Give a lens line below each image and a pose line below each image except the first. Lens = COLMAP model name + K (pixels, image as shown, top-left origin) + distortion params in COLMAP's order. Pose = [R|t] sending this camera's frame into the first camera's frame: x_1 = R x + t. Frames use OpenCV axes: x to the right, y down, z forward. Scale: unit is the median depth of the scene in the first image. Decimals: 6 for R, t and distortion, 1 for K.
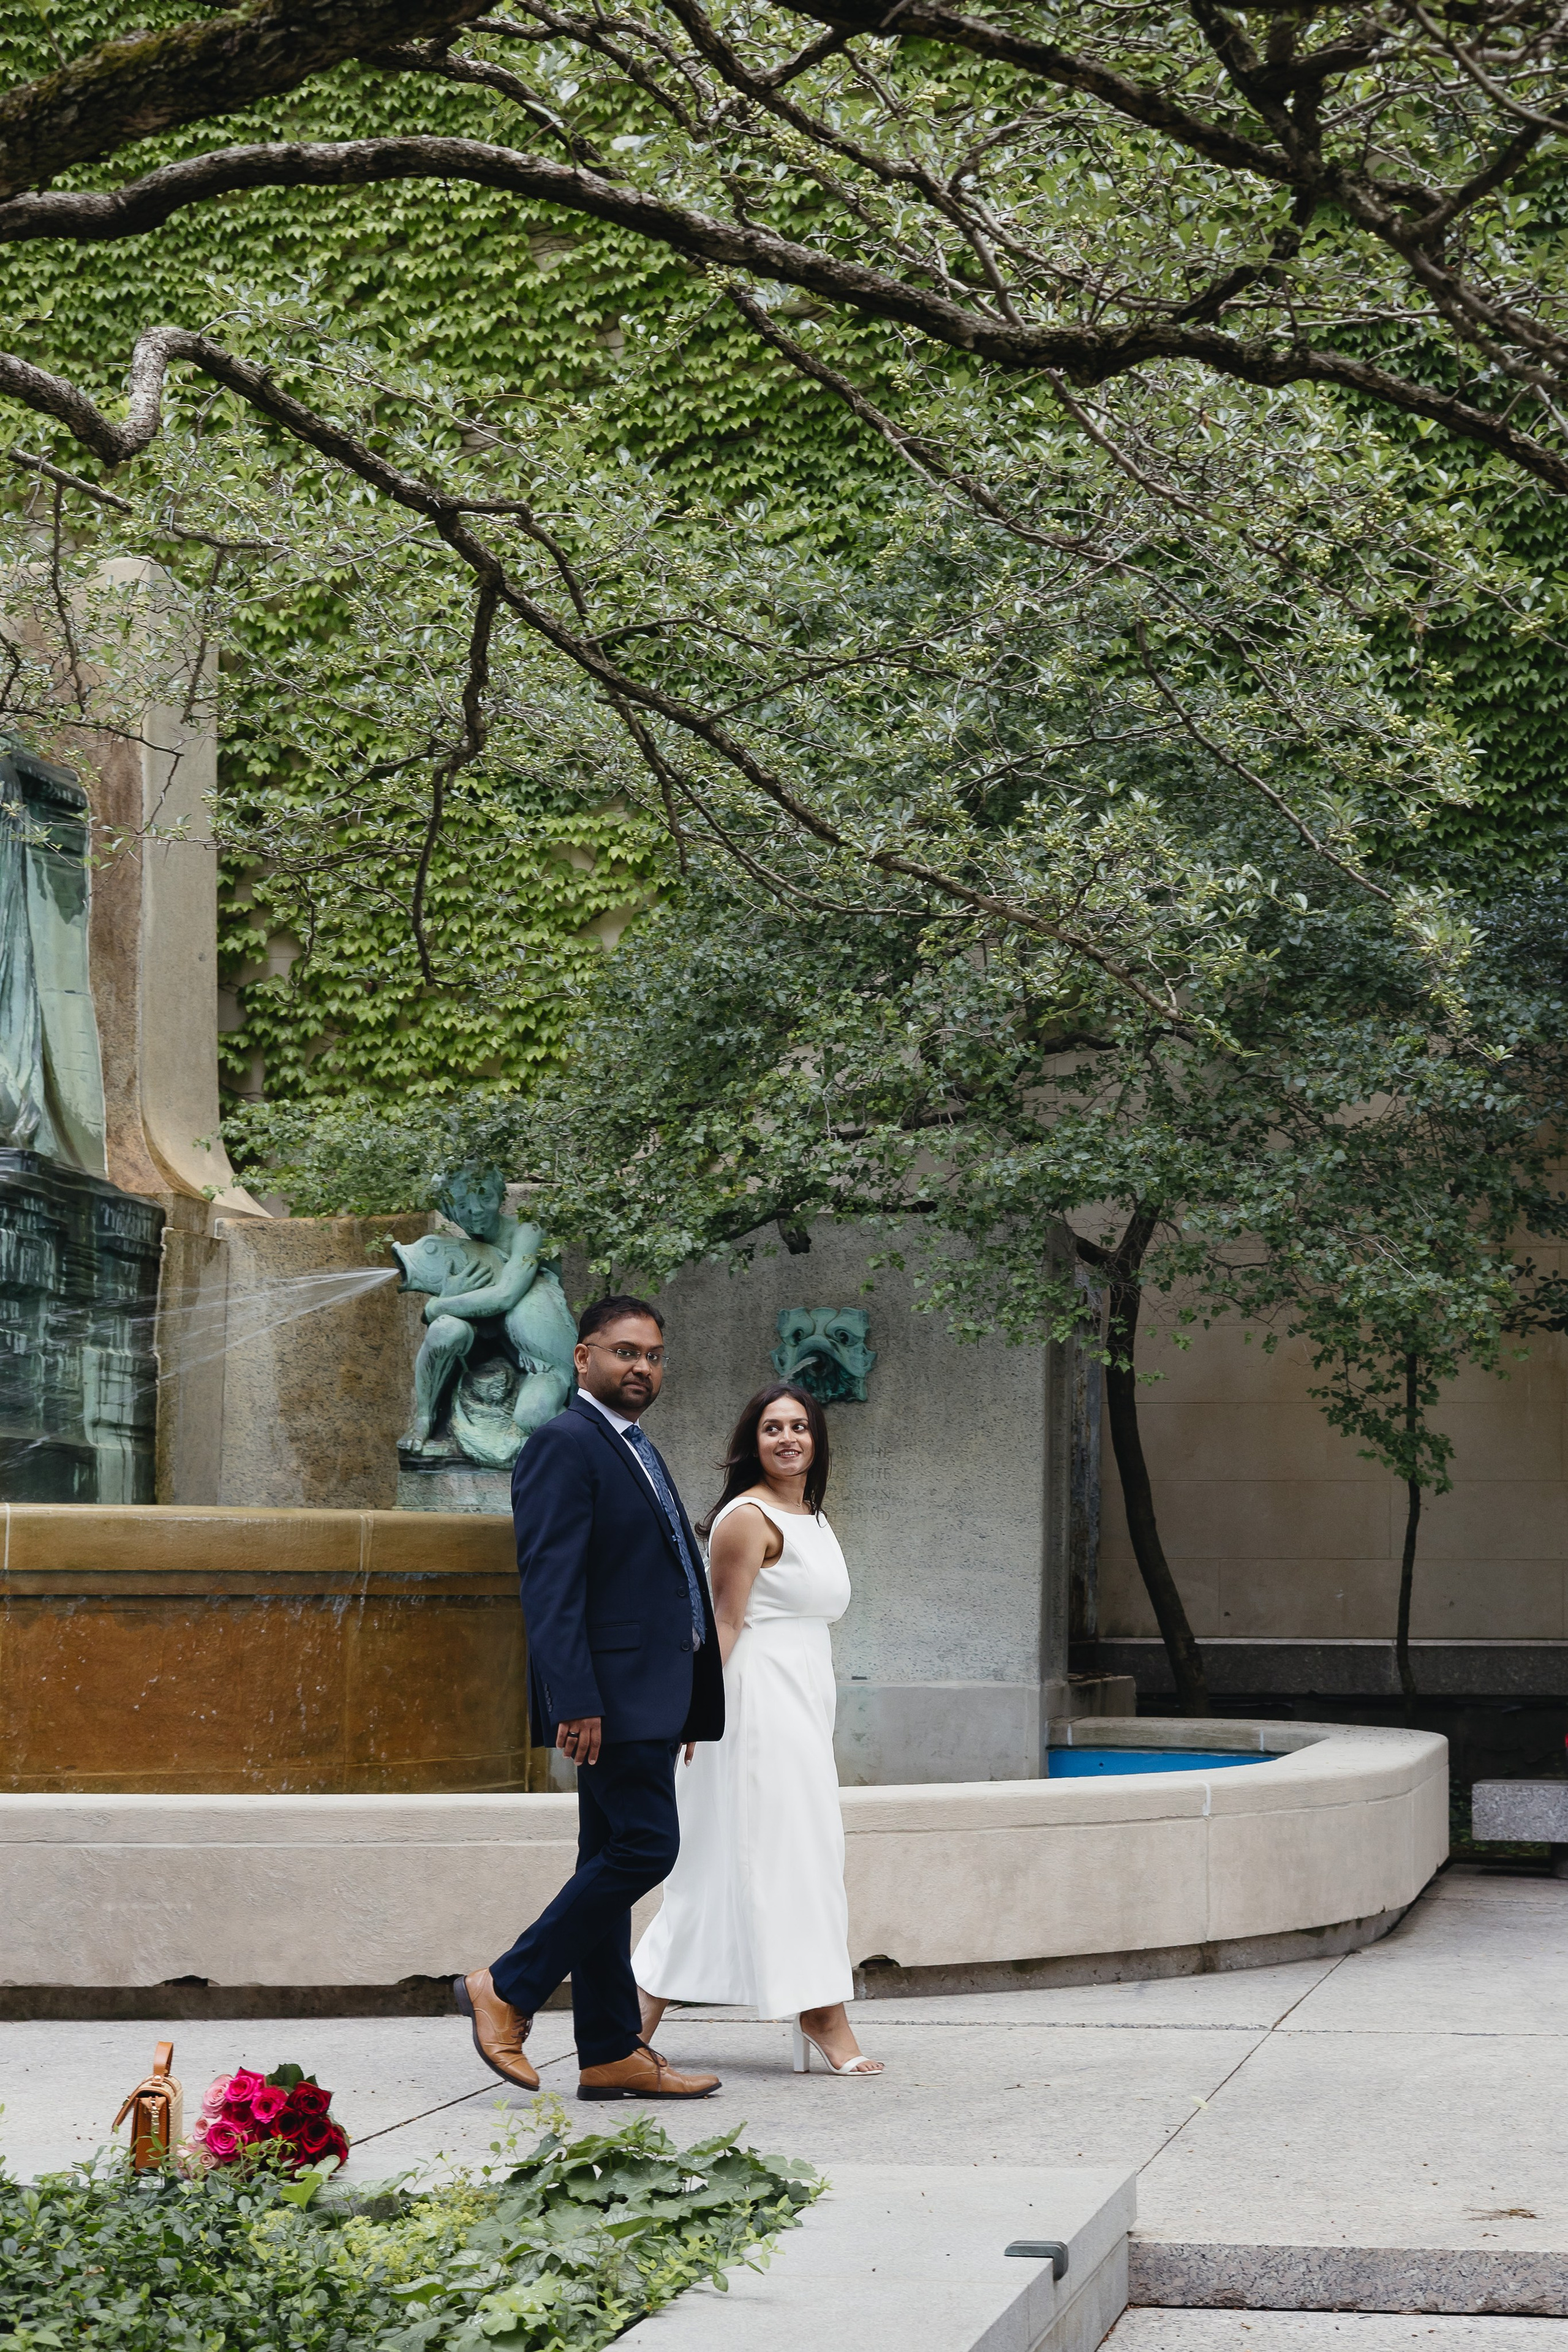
lens RADIAL K [[3917.1, 0, 1230.5], [0, 3917.1, 1141.8], [0, 0, 1]] dist [0.023874, -0.044640]
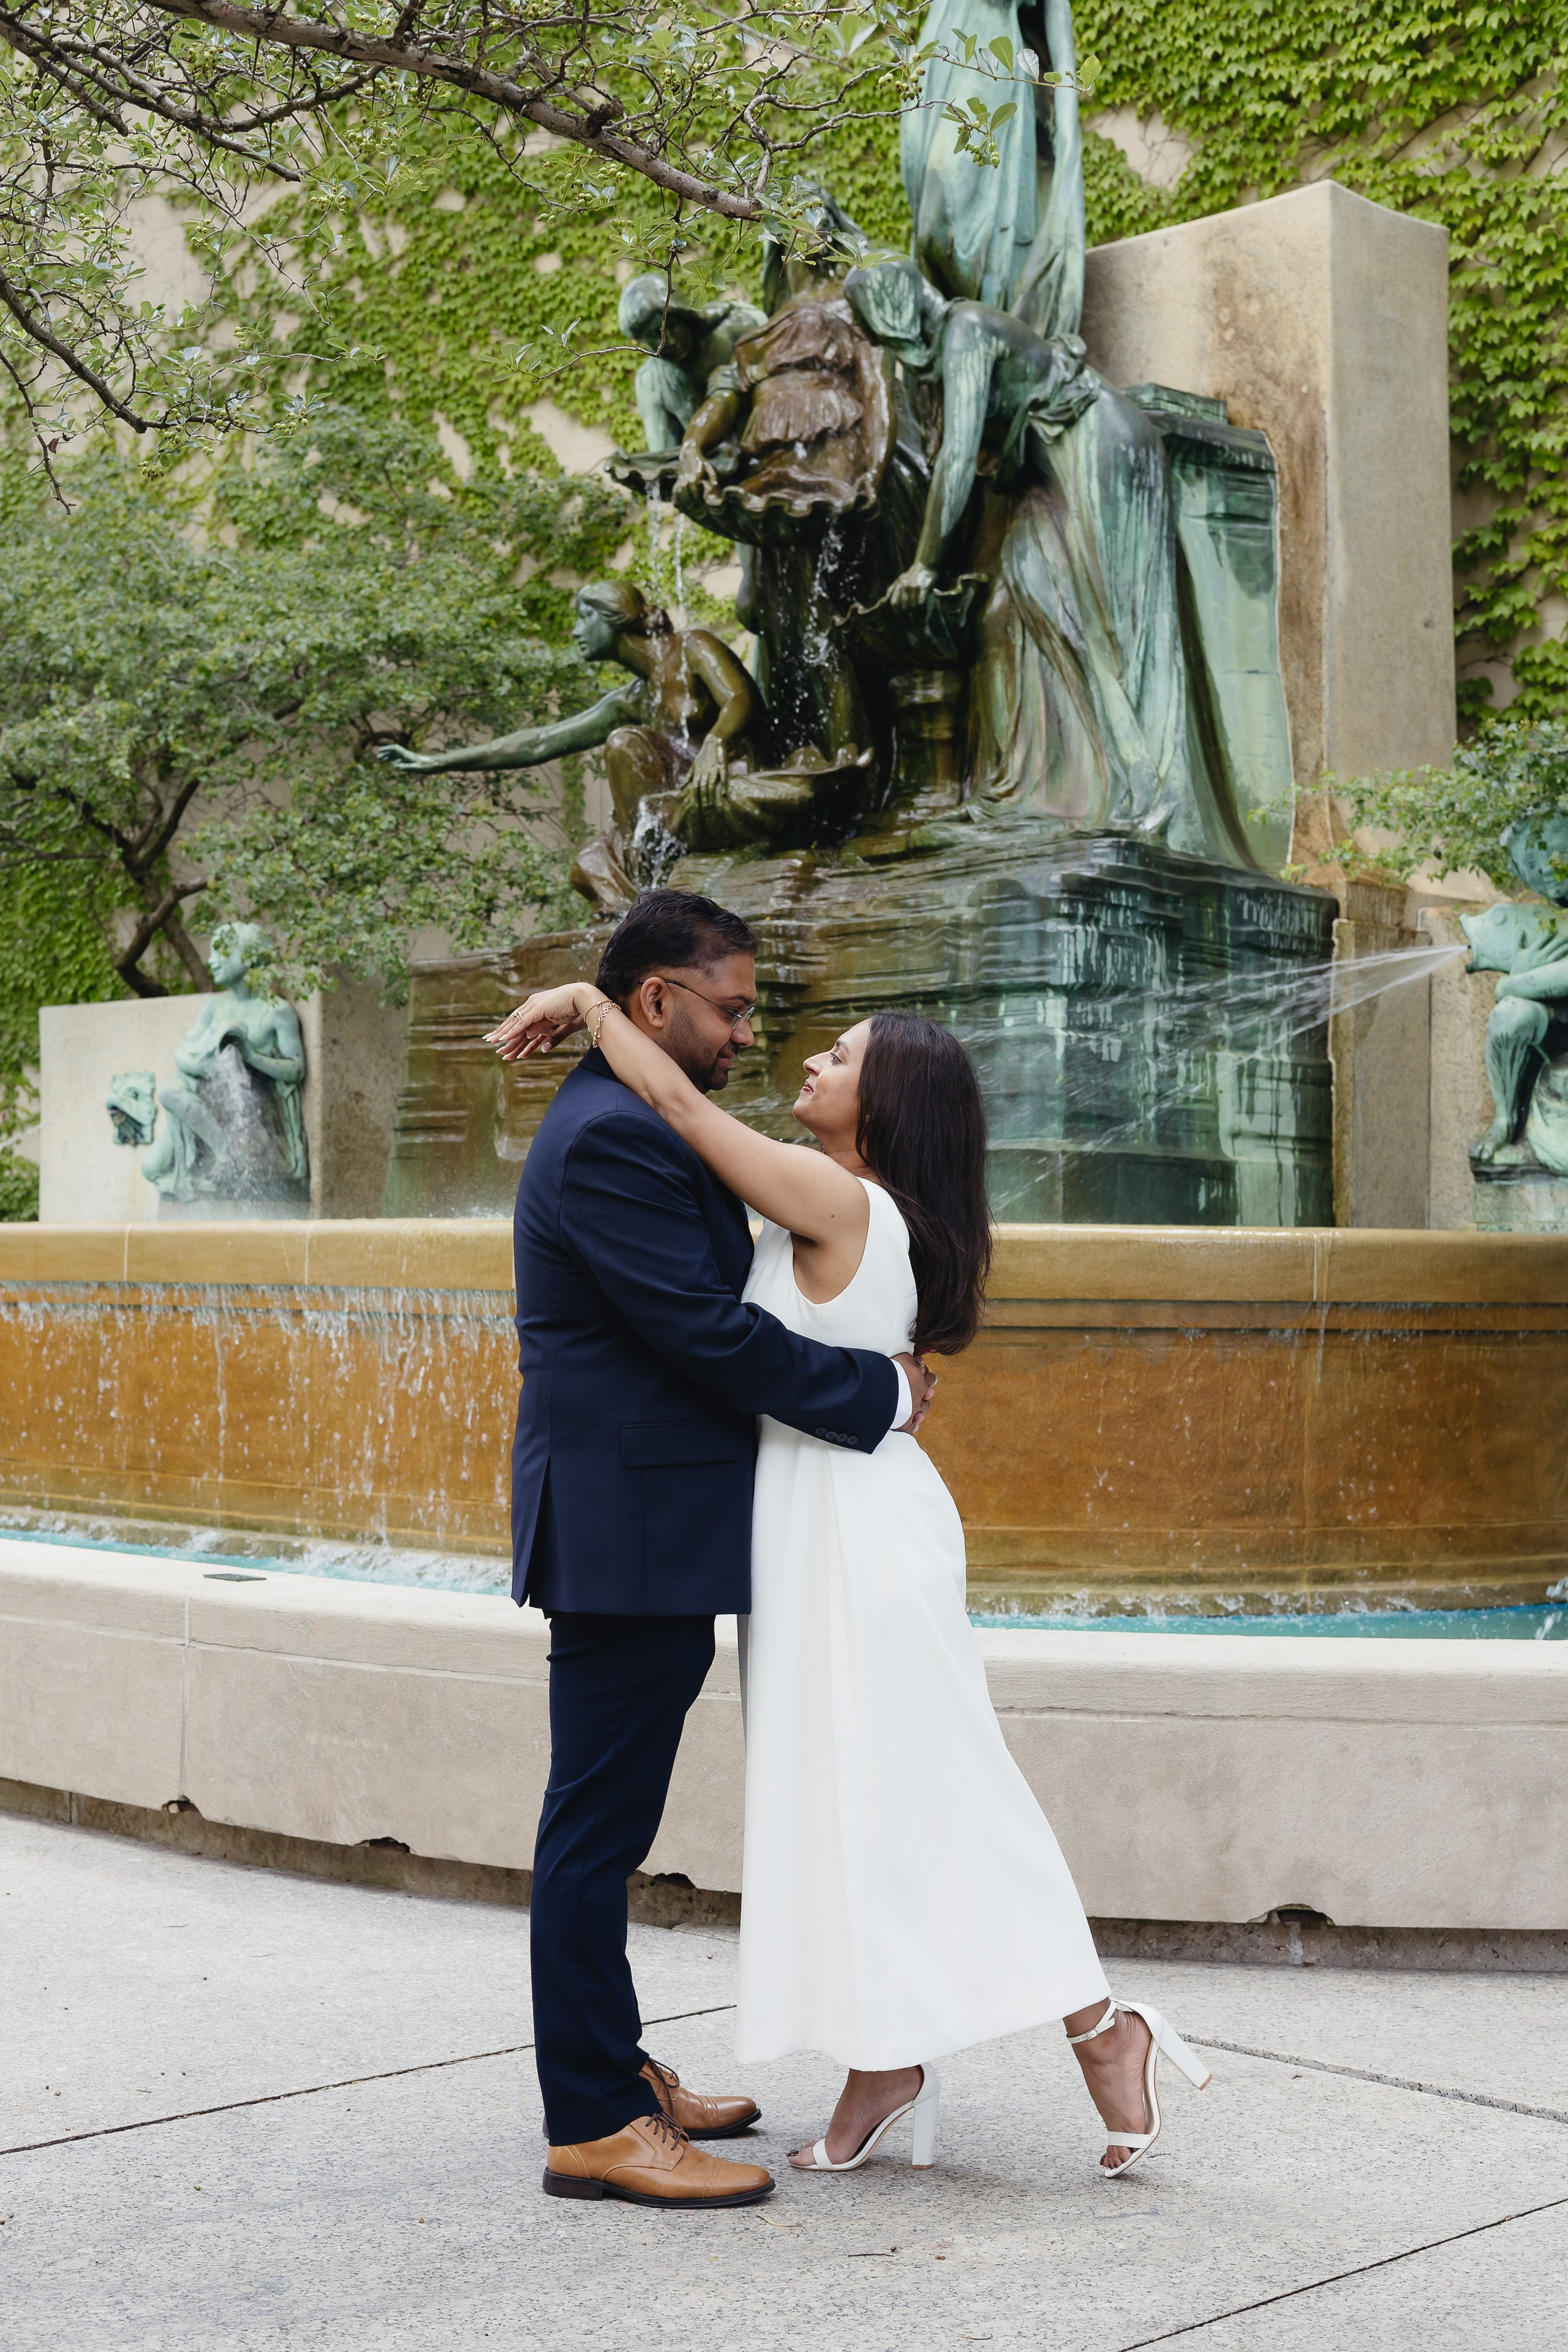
lens RADIAL K [[3363.8, 0, 788.7], [0, 3363.8, 1224.6], [0, 0, 1]] dist [0.027798, -0.031126]
pose [[0.783197, -0.004338, -0.621759, 0.117553], [0.062182, 0.995509, 0.071381, 0.029437], [0.618657, -0.094568, 0.779949, 0.313455]]
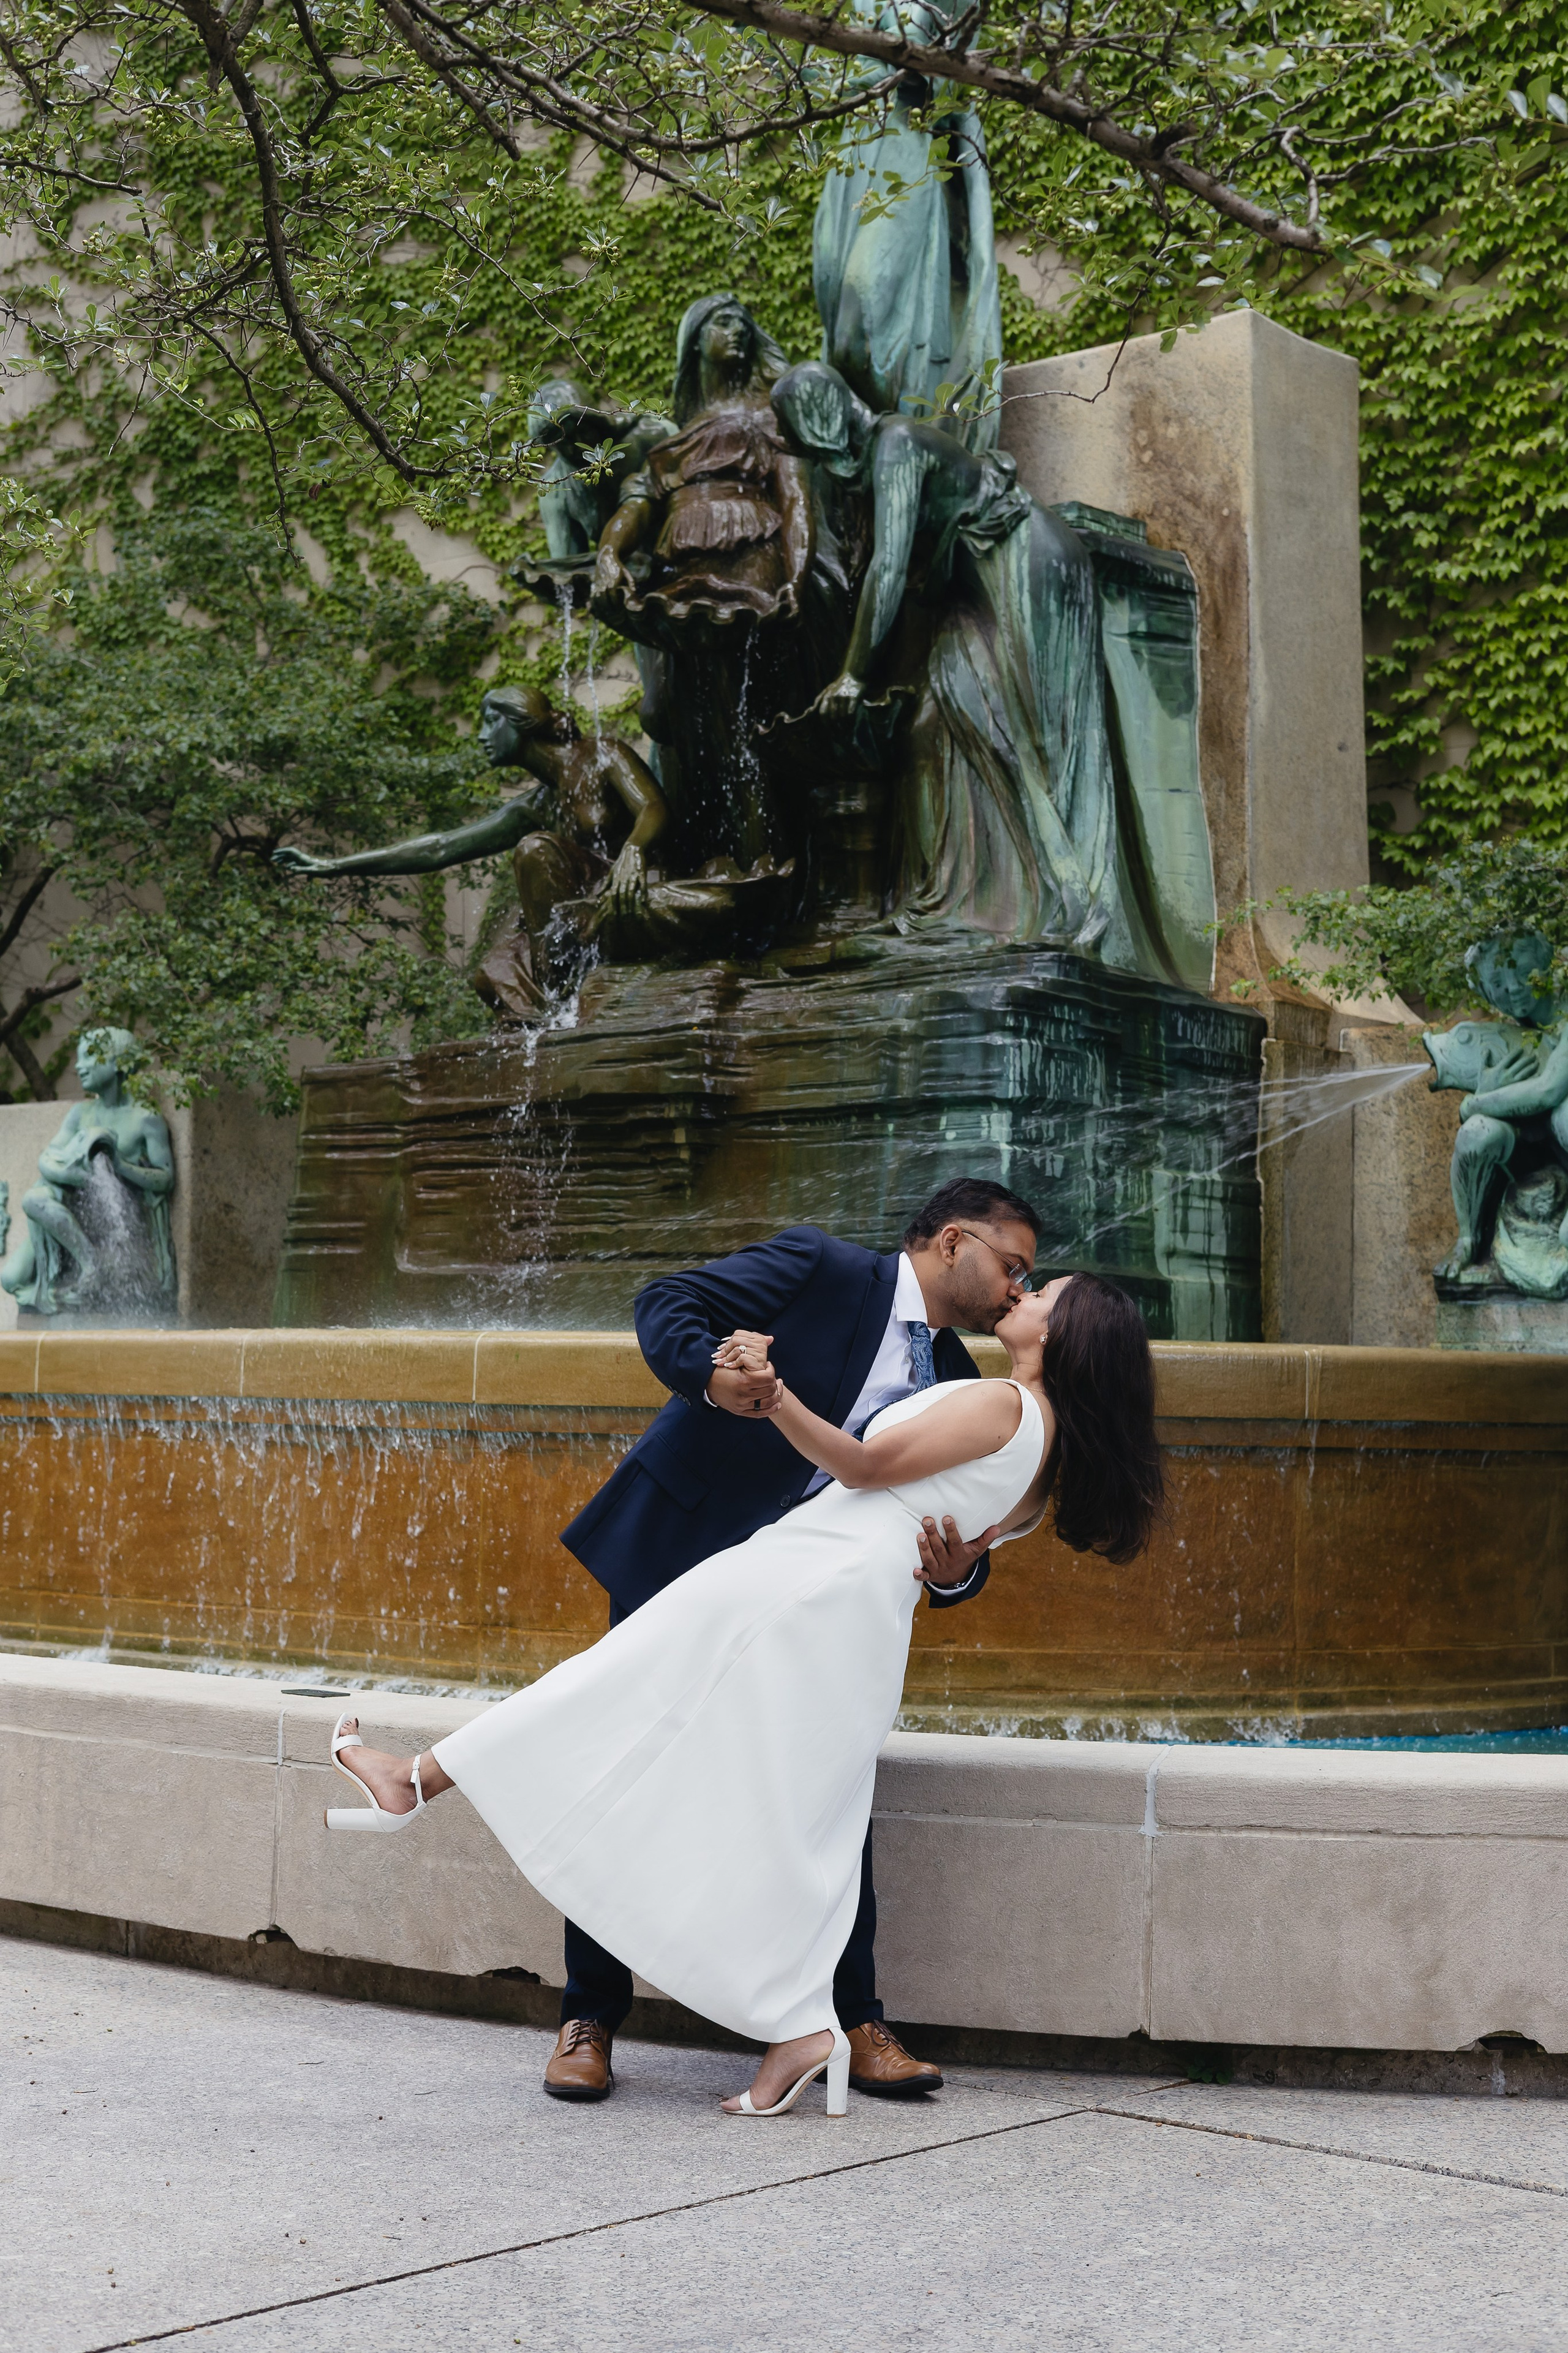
lens RADIAL K [[3396.7, 0, 784.0], [0, 3396.7, 1176.5], [0, 0, 1]] dist [0.010312, 0.074656]
pose [[0.830099, -0.027093, -0.556957, 0.073893], [0.047603, 0.998616, 0.022370, 0.031597], [0.555580, -0.045082, 0.830240, 0.294189]]
